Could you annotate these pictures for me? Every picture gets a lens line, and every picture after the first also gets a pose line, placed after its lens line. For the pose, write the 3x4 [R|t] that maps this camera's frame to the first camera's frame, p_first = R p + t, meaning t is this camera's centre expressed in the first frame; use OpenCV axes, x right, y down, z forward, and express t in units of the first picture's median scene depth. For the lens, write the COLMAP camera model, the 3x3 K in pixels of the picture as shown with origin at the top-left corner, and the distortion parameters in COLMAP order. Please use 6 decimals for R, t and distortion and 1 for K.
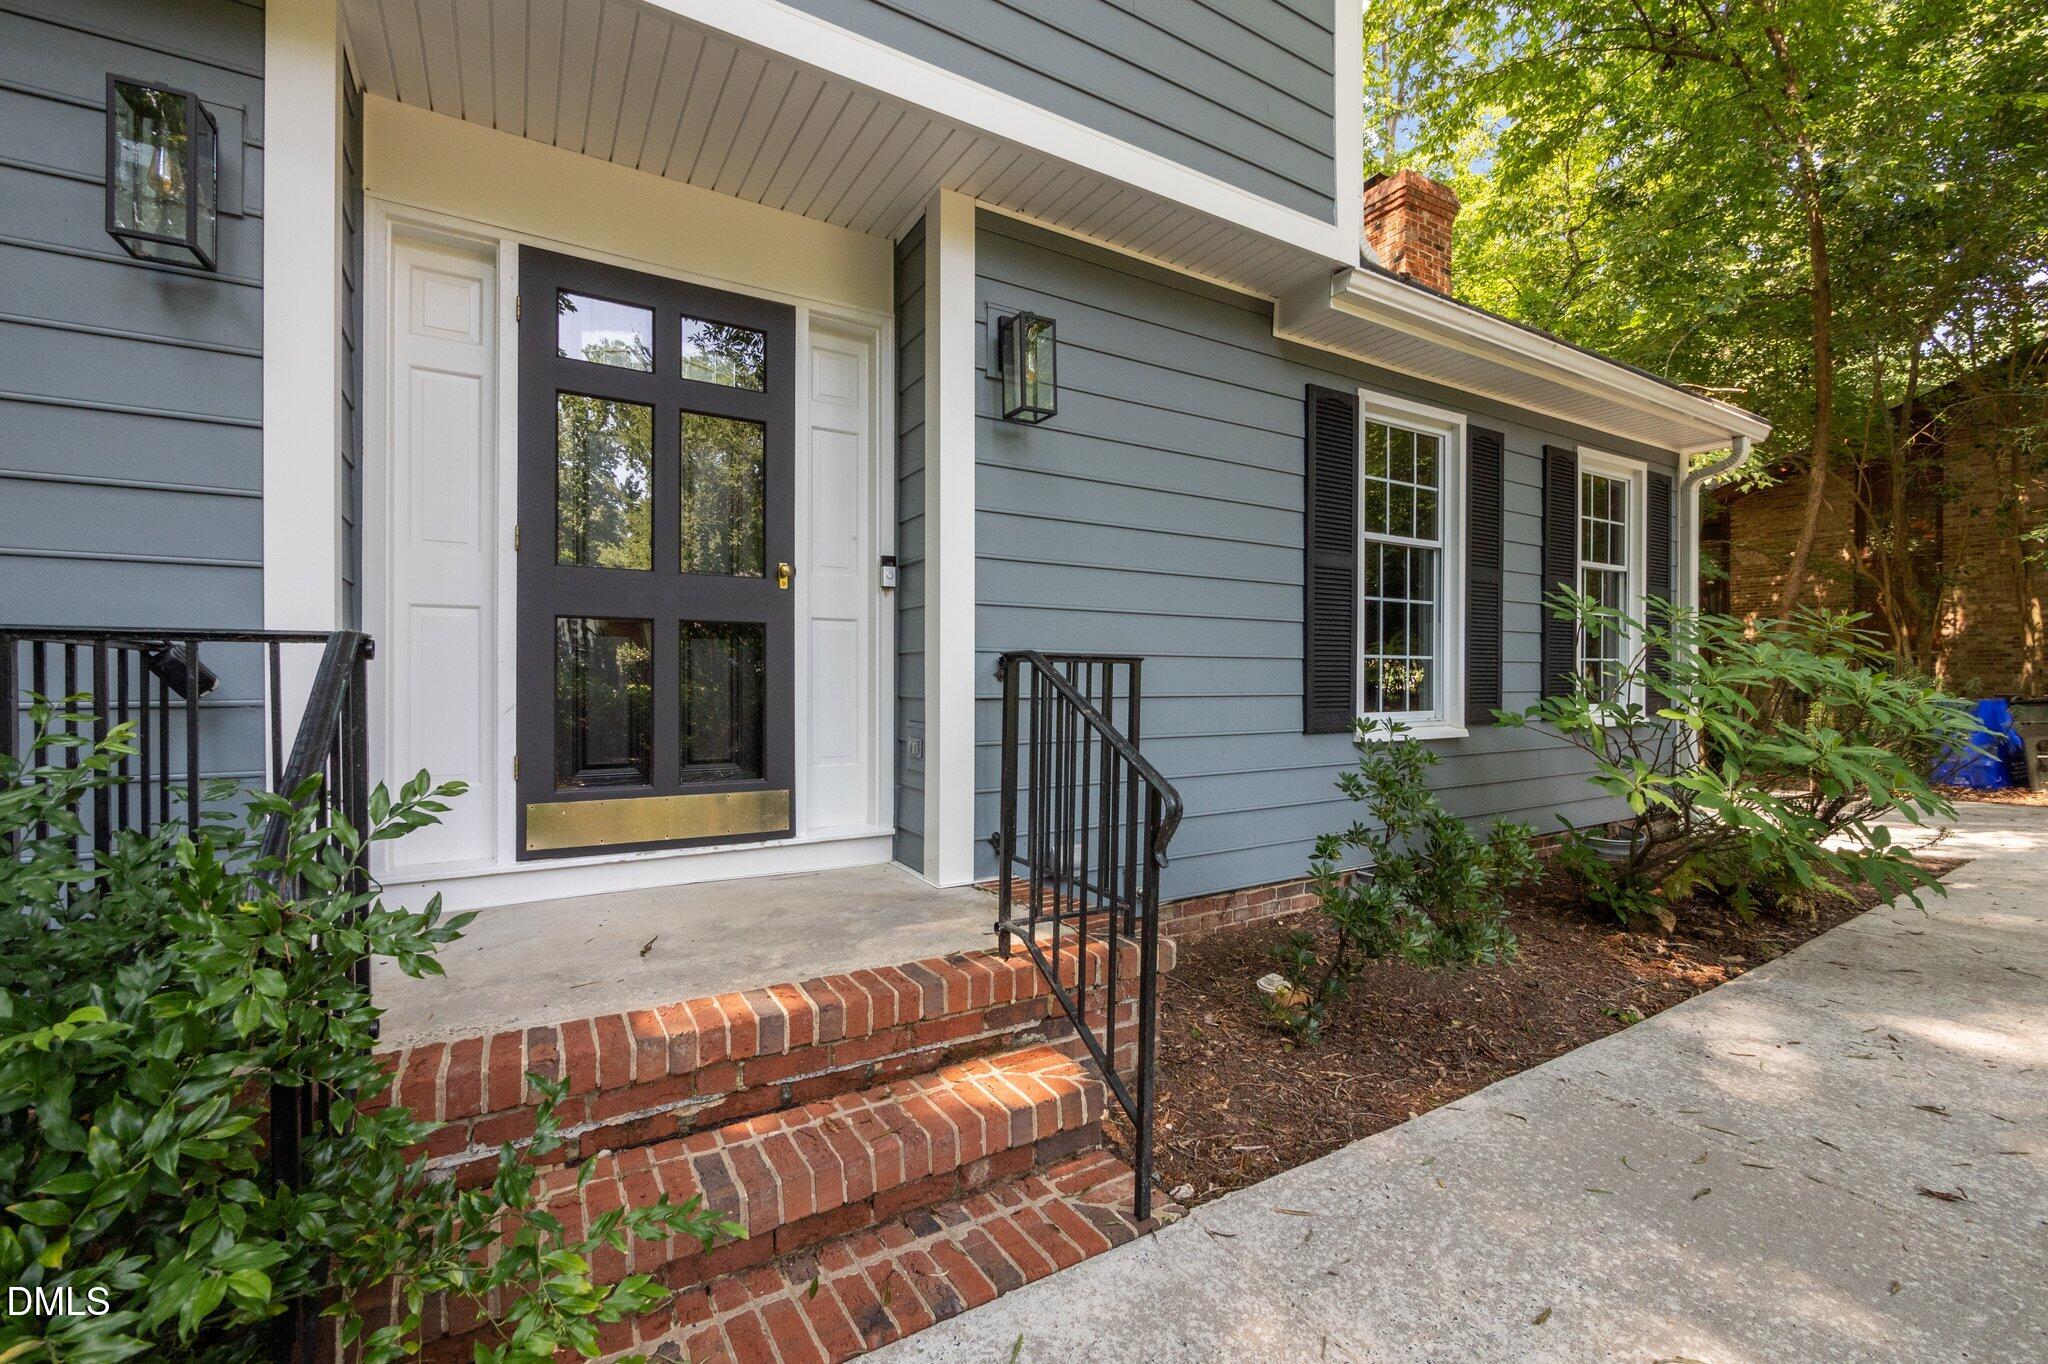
lens RADIAL K [[851.7, 0, 1024.0], [0, 851.7, 682.0], [0, 0, 1]] dist [-0.008556, 0.000139]
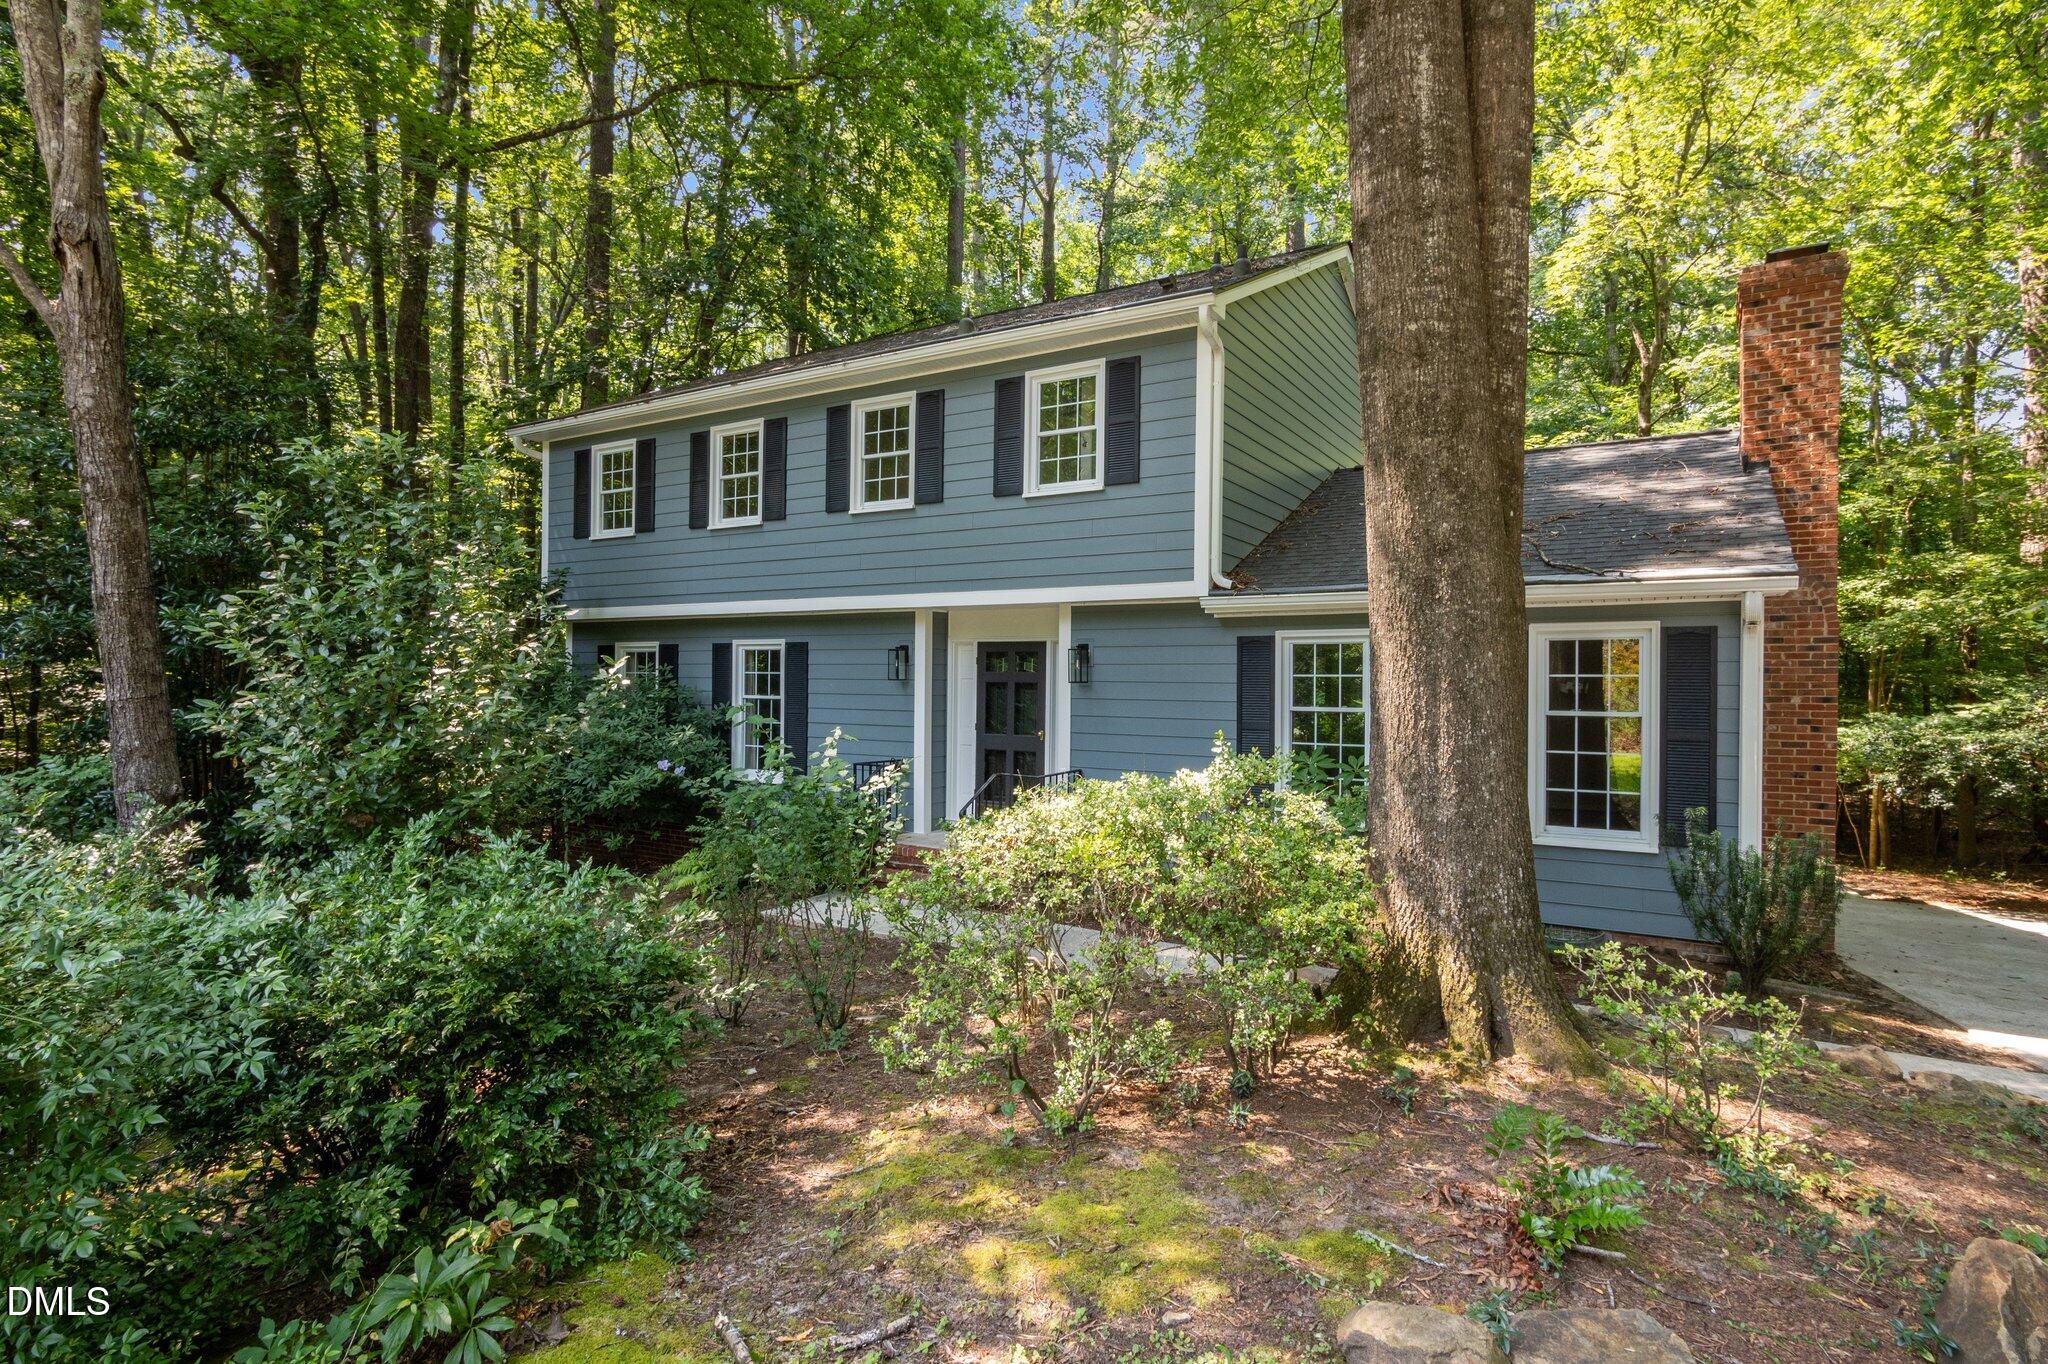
lens RADIAL K [[1072.1, 0, 1024.0], [0, 1072.1, 682.0], [0, 0, 1]] dist [-0.001612, -0.000097]
pose [[0.459555, 0.001920, -0.888147, 2.877195], [-0.012785, 0.999908, -0.004454, -0.283004], [0.888057, 0.013402, 0.459537, -0.720994]]
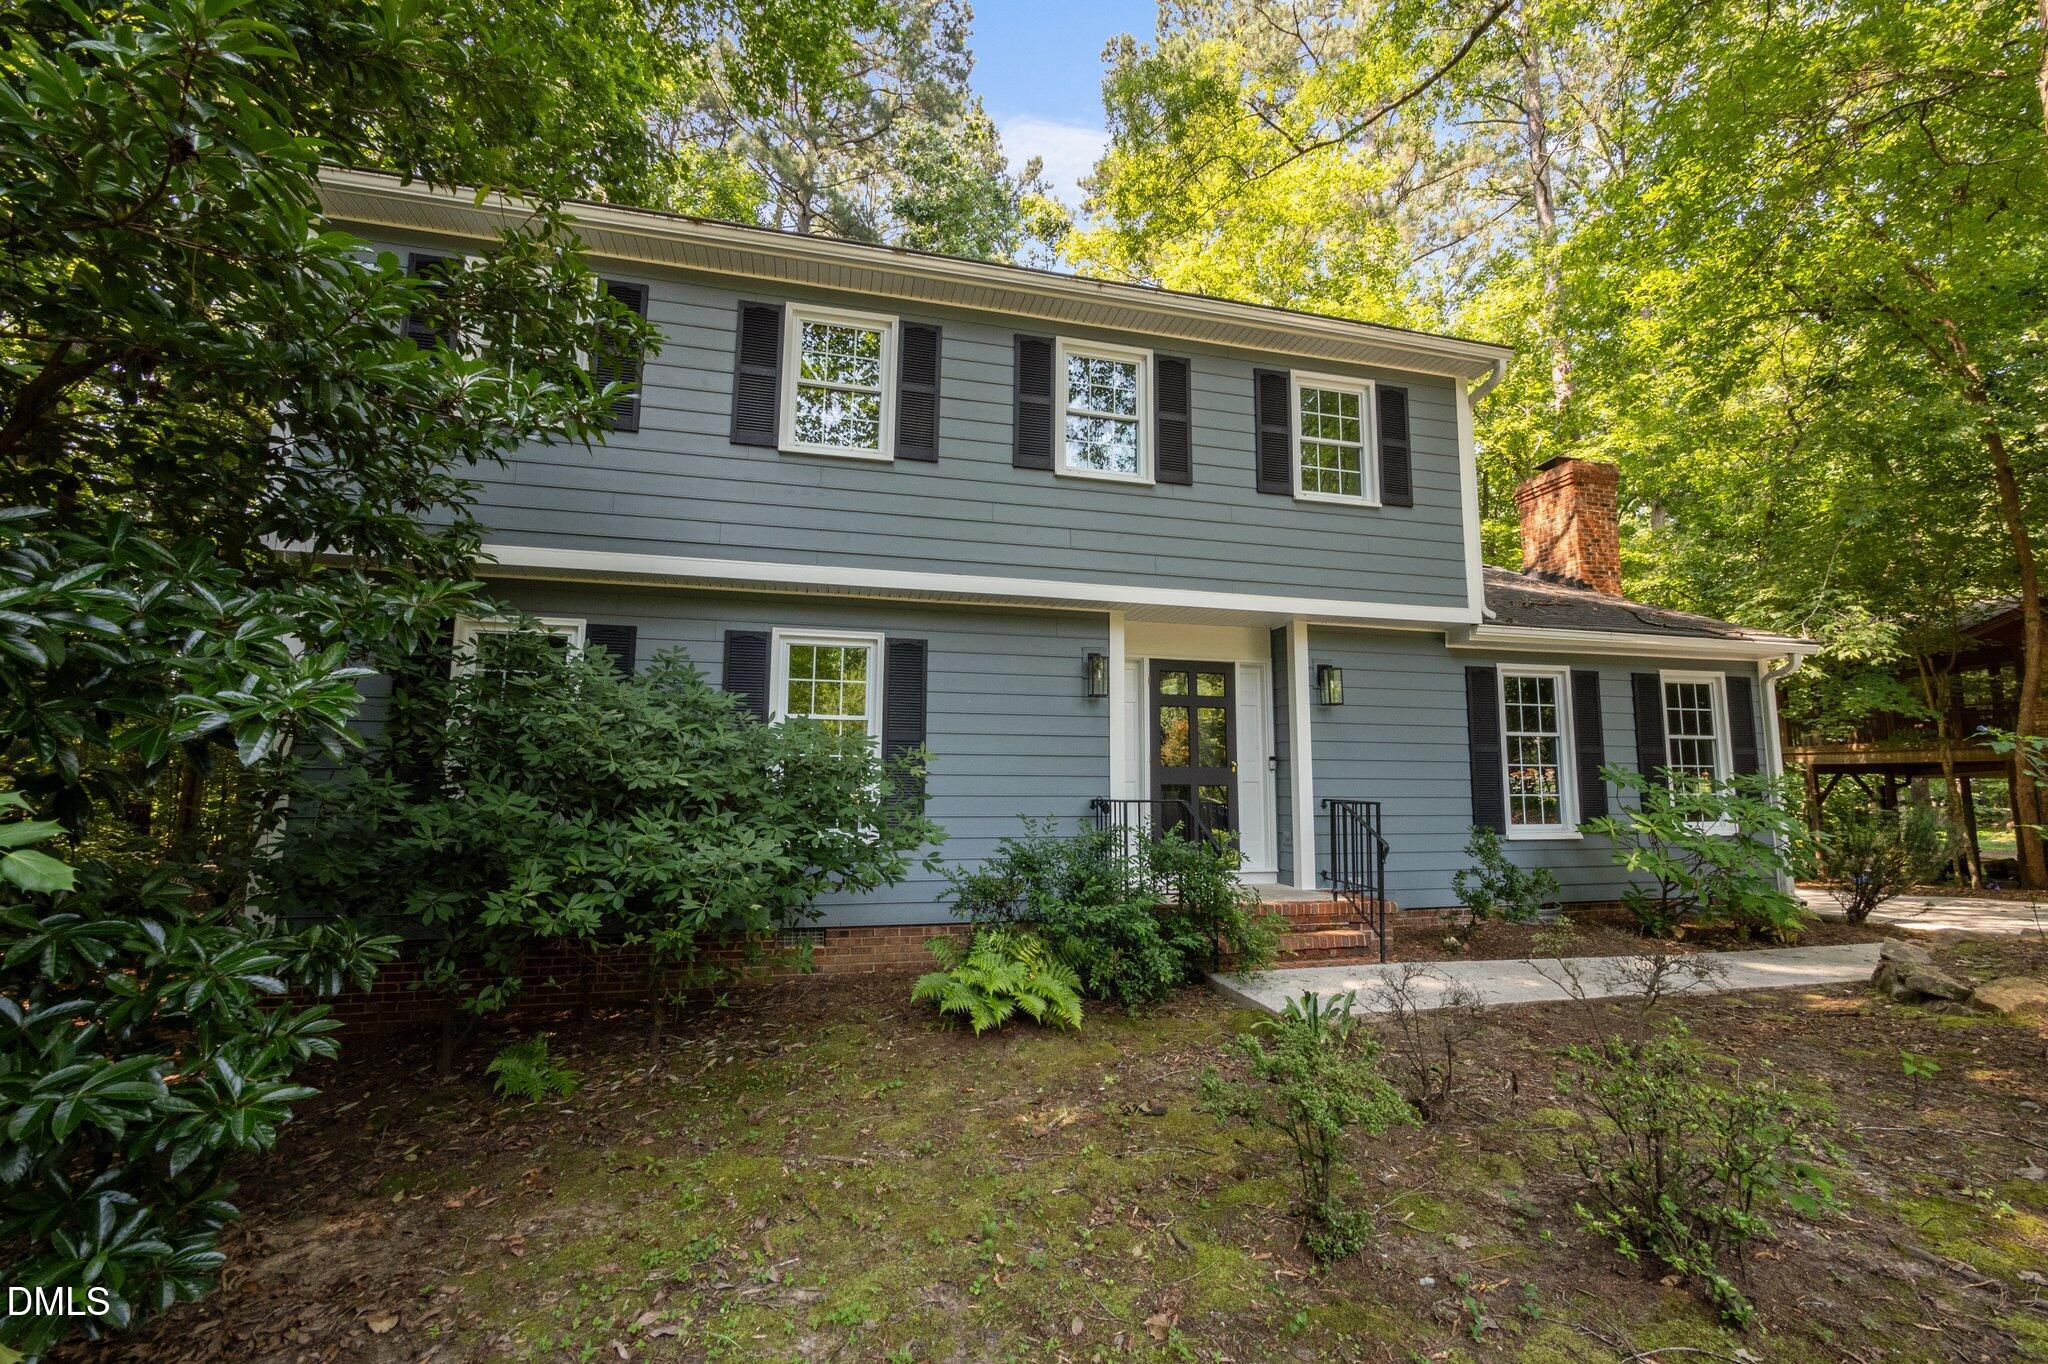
lens RADIAL K [[851.7, 0, 1024.0], [0, 851.7, 682.0], [0, 0, 1]] dist [-0.008556, 0.000139]
pose [[0.955418, -0.031255, -0.293597, -0.120544], [-0.006393, 0.991959, -0.126400, -0.047121], [0.295187, 0.122642, 0.947535, -1.641436]]
